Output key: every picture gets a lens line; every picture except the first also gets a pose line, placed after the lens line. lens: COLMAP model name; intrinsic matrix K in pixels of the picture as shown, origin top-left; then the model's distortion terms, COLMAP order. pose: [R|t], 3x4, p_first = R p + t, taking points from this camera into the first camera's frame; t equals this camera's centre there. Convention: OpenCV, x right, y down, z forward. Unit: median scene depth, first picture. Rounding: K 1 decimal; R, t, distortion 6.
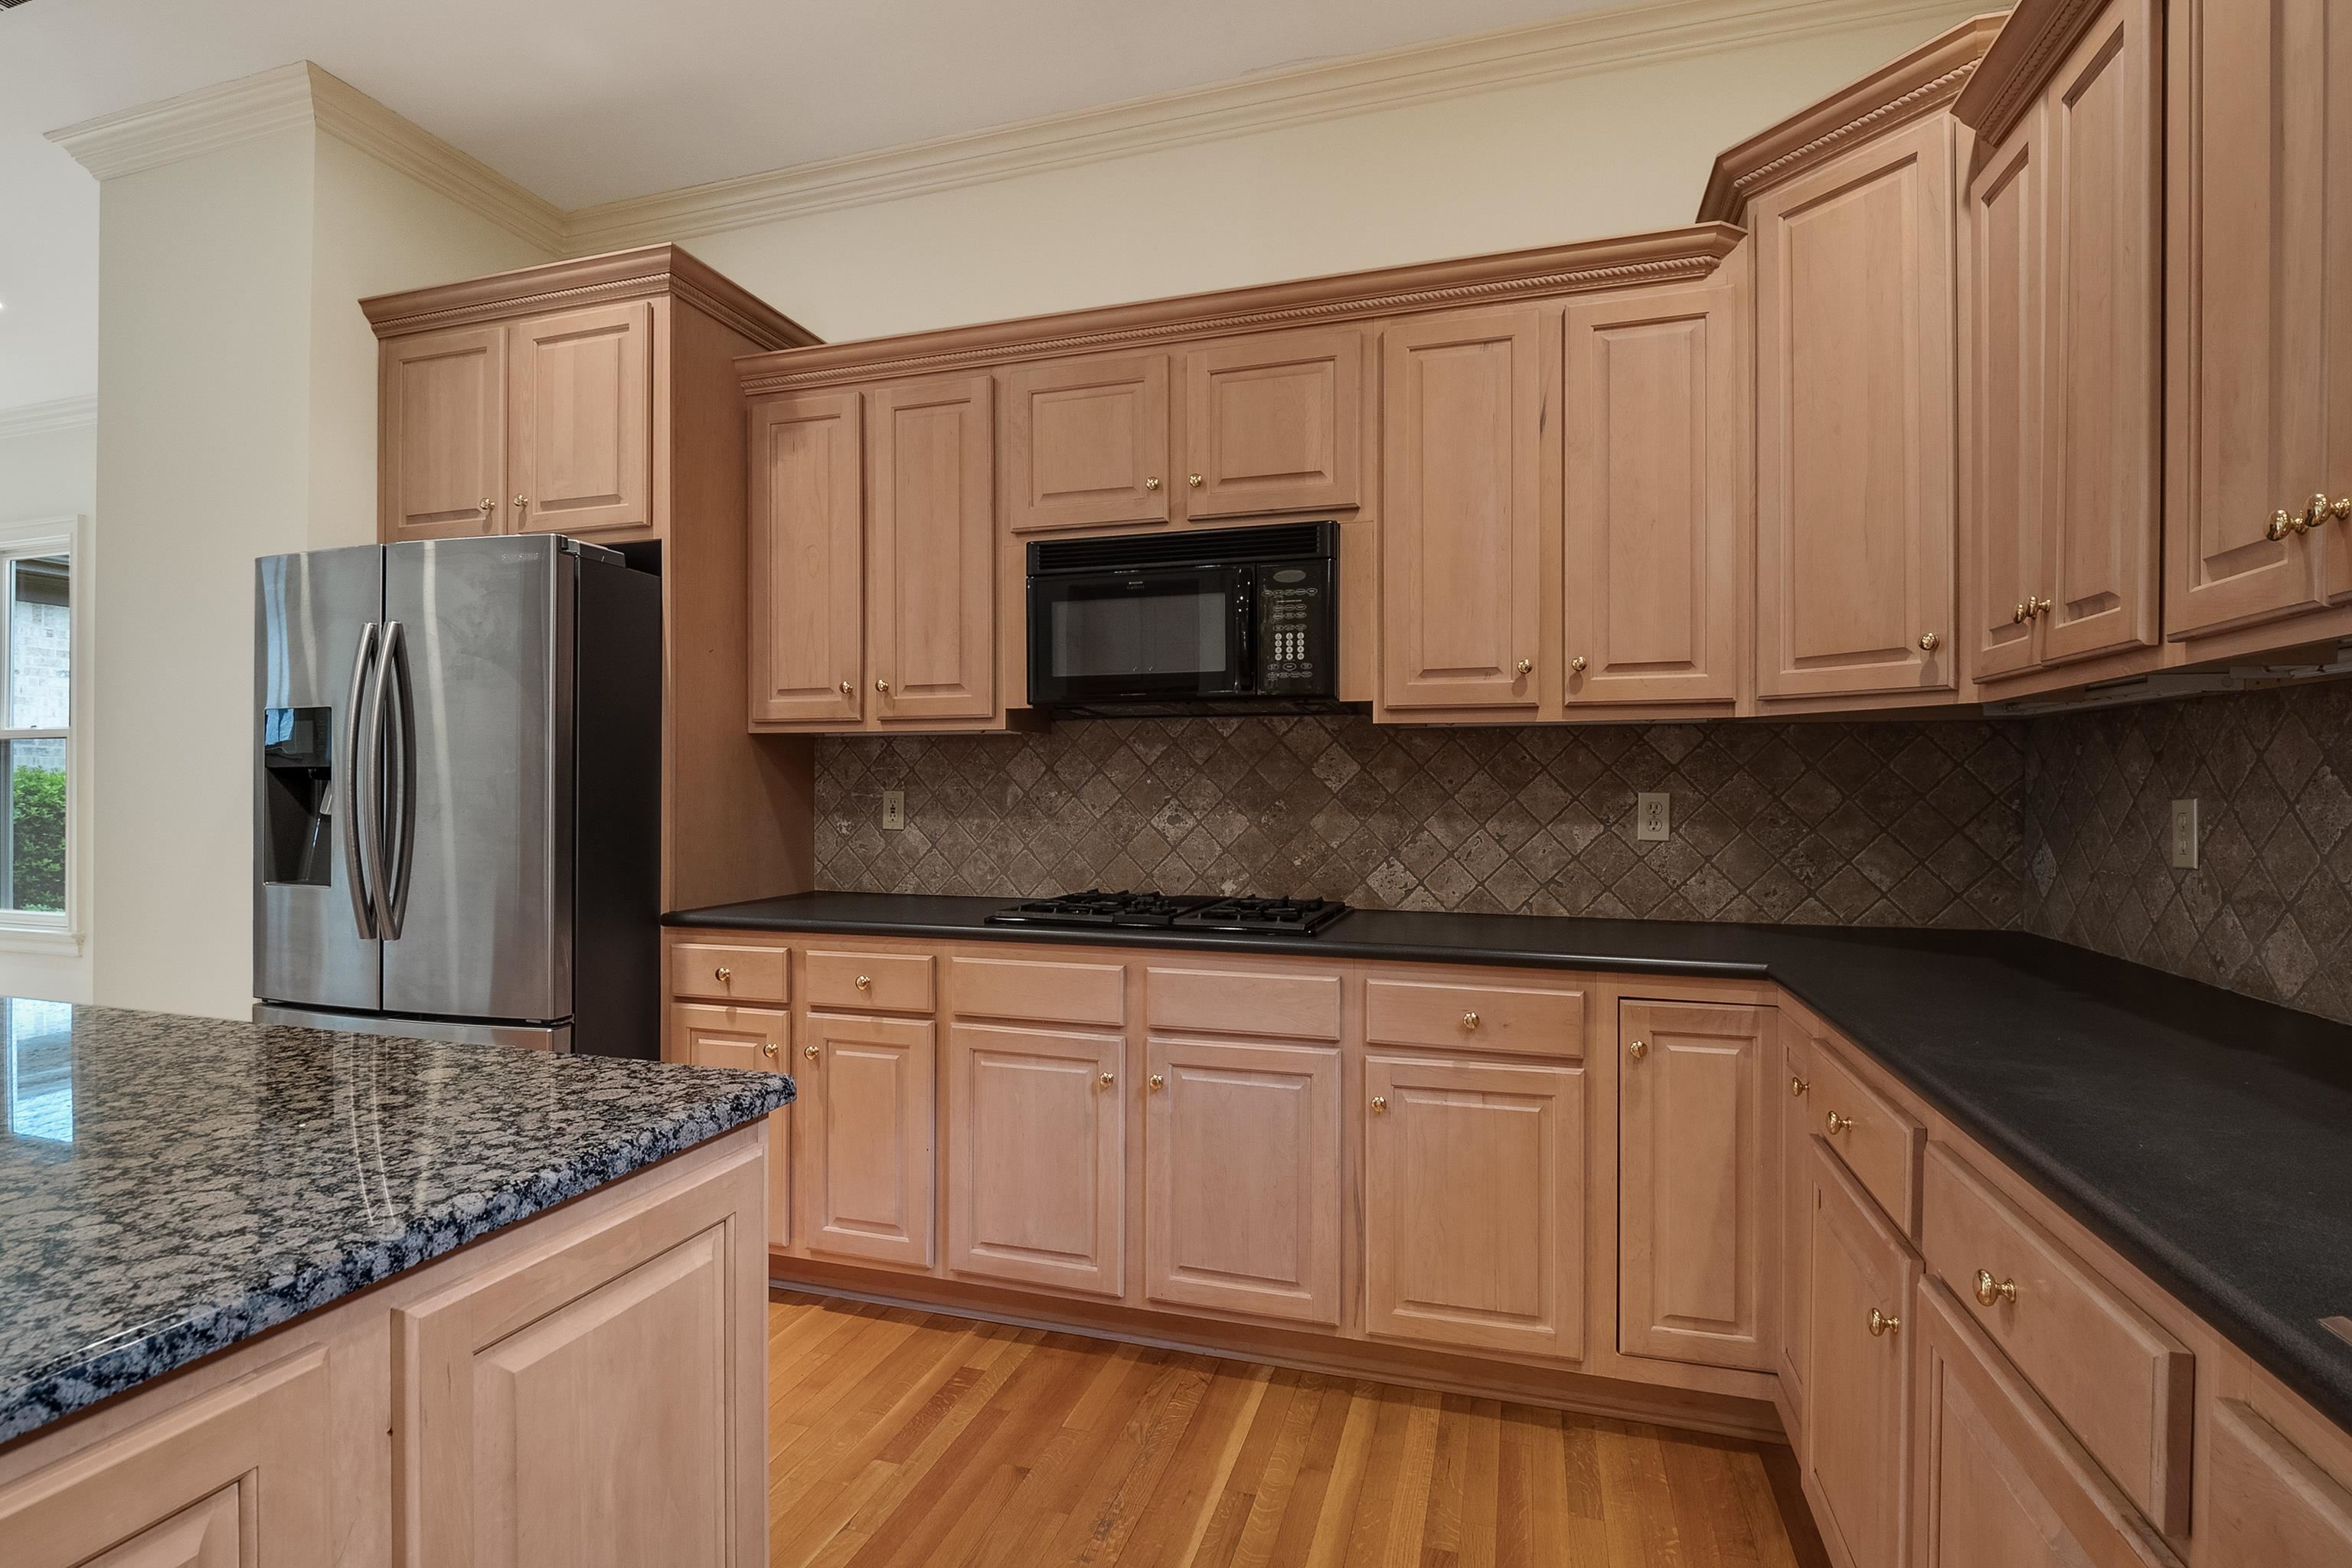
lens RADIAL K [[1121.3, 0, 1162.4], [0, 1121.3, 782.4], [0, 0, 1]] dist [-0.003943, -0.009214]
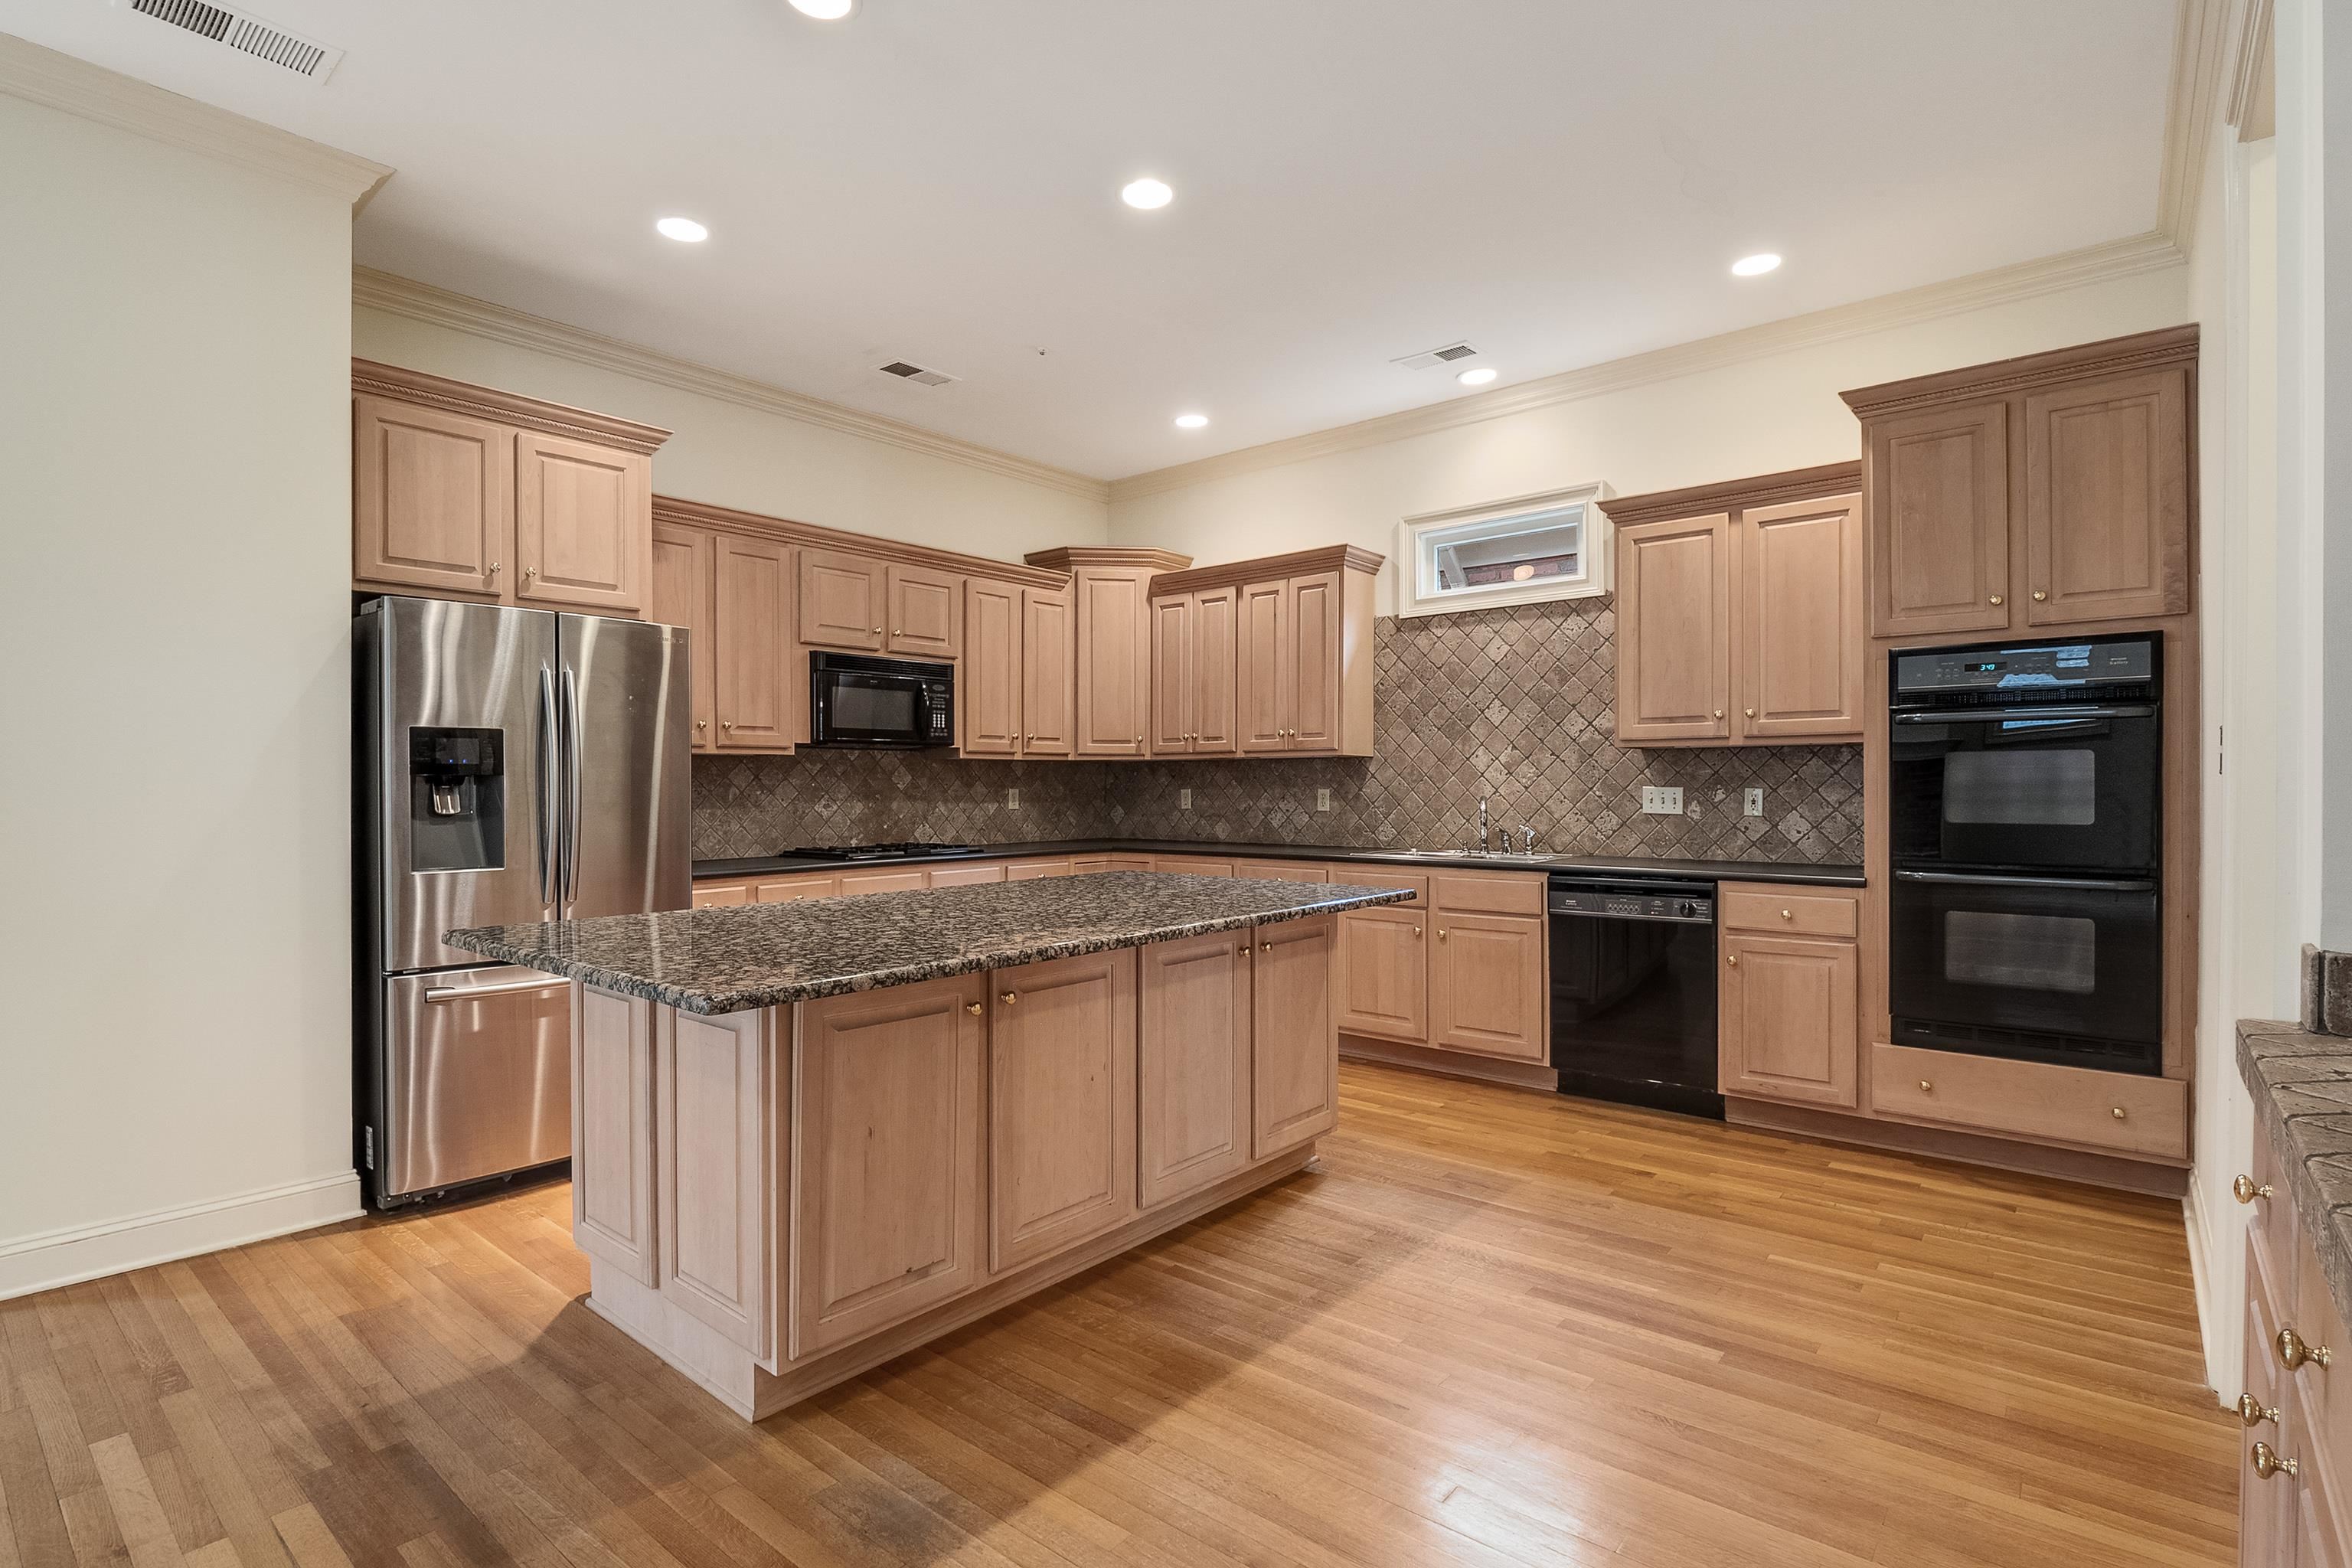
lens RADIAL K [[1121.3, 0, 1162.4], [0, 1121.3, 782.4], [0, 0, 1]] dist [-0.003943, -0.009214]
pose [[0.386285, -0.000495, 0.922379, -1.573729], [0.002050, 0.999998, -0.000322, -0.003099], [-0.922377, 0.002016, 0.386286, -0.194283]]
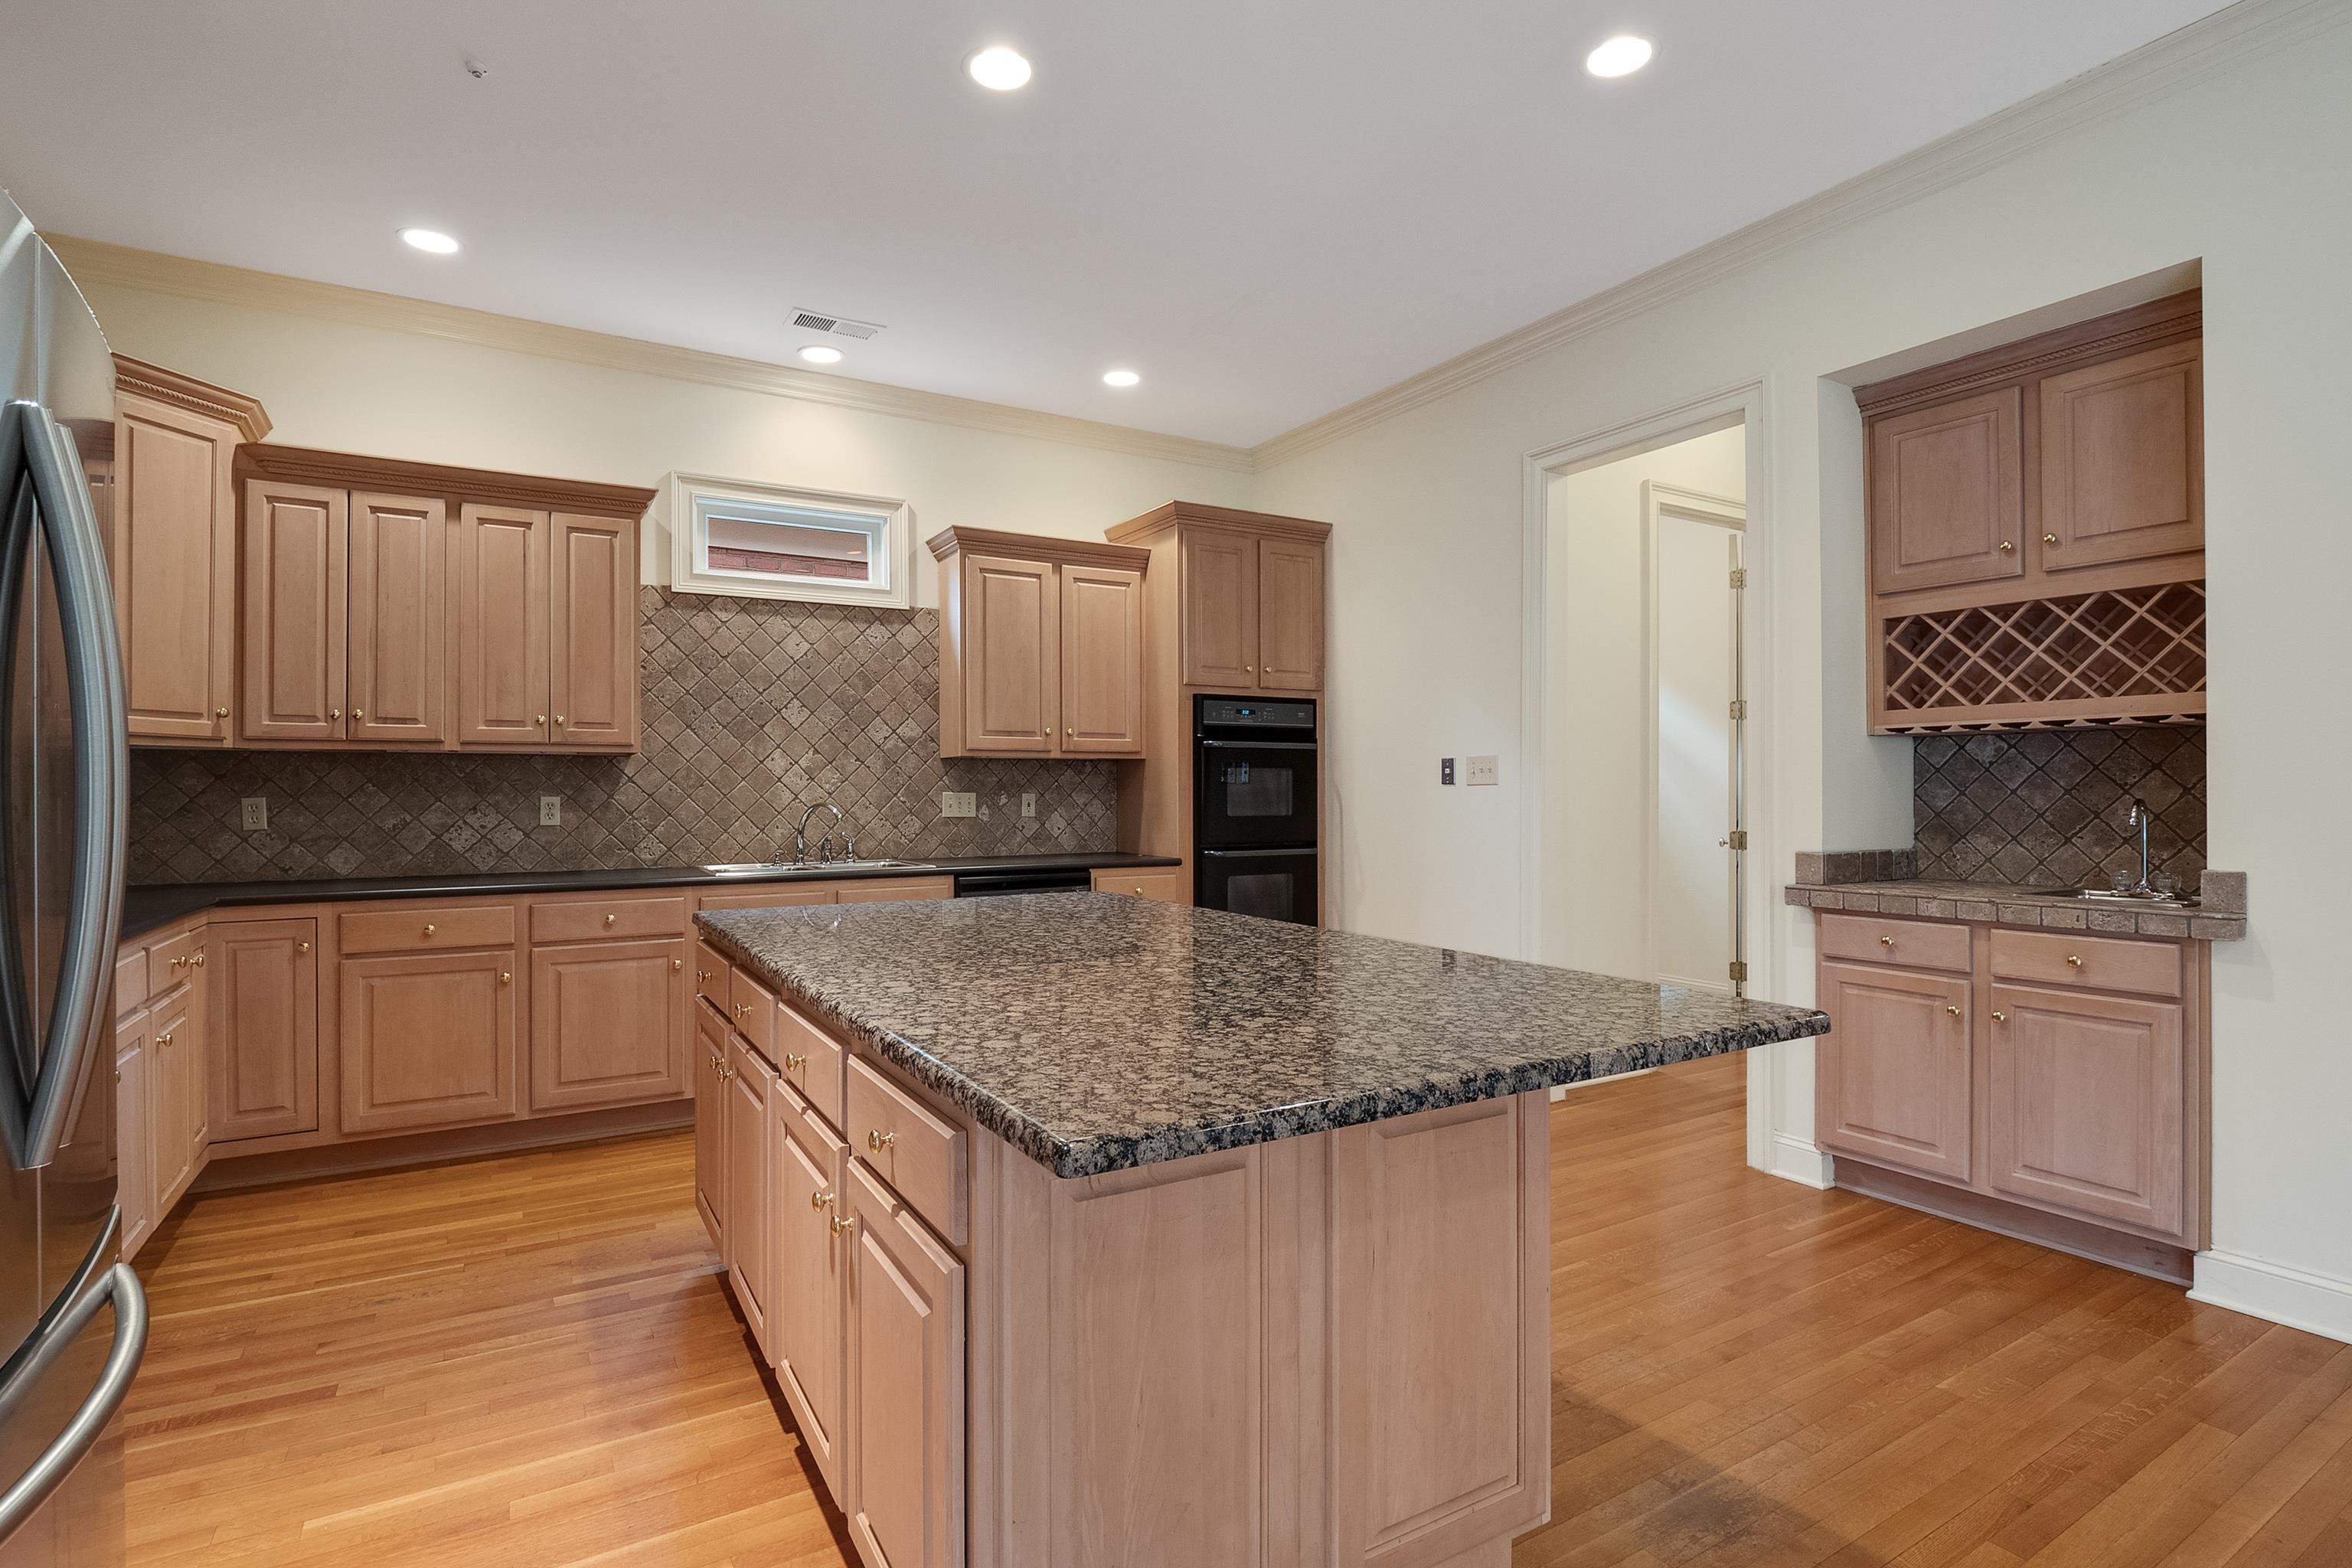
lens RADIAL K [[1121.3, 0, 1162.4], [0, 1121.3, 782.4], [0, 0, 1]] dist [-0.003943, -0.009214]
pose [[-0.746413, 0.006131, 0.665455, -1.212870], [0.001008, 0.999967, -0.008082, 0.003320], [-0.665482, -0.005362, -0.746394, 0.963274]]
